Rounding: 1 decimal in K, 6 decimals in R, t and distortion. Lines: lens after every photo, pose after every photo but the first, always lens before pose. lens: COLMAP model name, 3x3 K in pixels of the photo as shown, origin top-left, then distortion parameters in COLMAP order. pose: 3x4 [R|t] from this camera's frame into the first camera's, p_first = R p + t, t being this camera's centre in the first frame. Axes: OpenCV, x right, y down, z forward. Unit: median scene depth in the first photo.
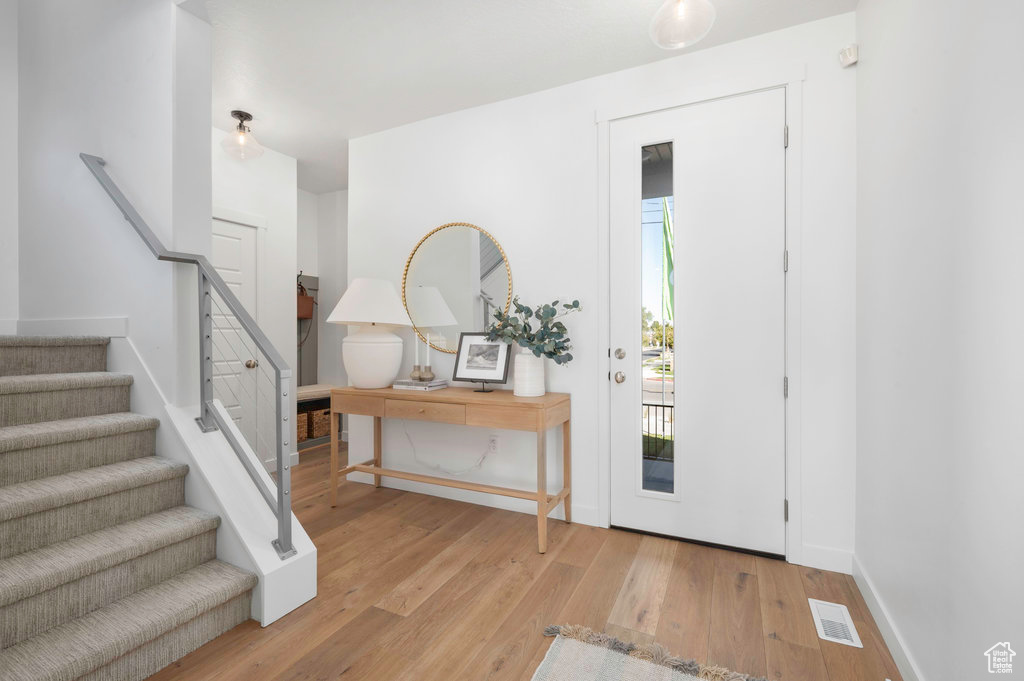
lens RADIAL K [[459.9, 0, 514.3], [0, 459.9, 335.1], [0, 0, 1]] dist [-0.000322, -0.000038]
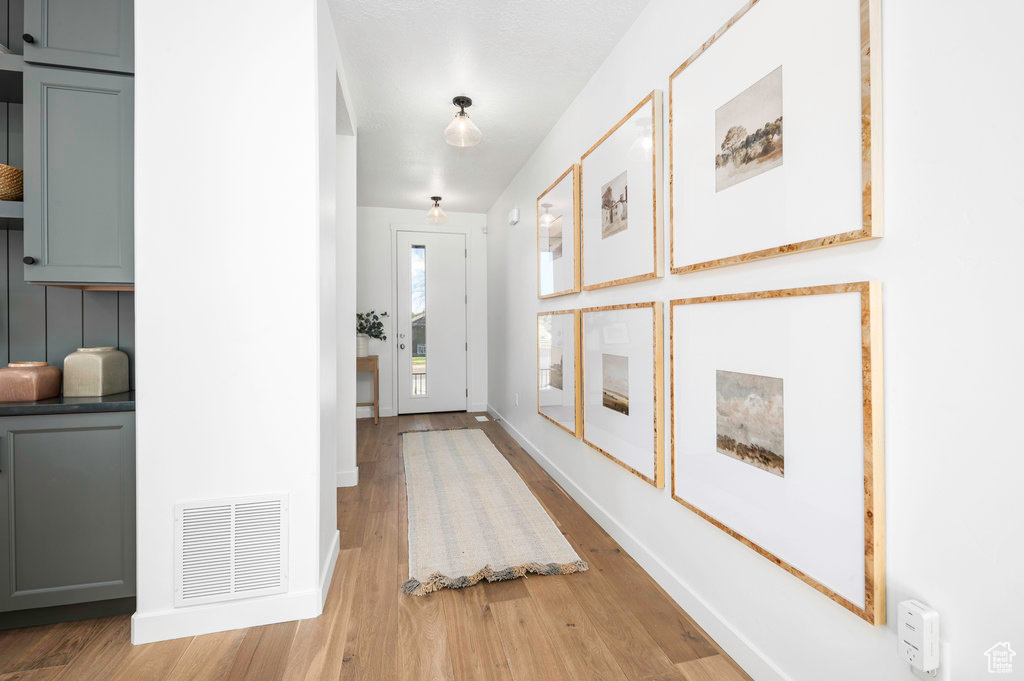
lens RADIAL K [[459.9, 0, 514.3], [0, 459.9, 335.1], [0, 0, 1]] dist [-0.000322, -0.000038]
pose [[0.769067, -0.017248, 0.638935, -0.812665], [0.006250, 0.999791, 0.019467, -0.002951], [-0.639137, -0.010978, 0.769014, -1.107240]]
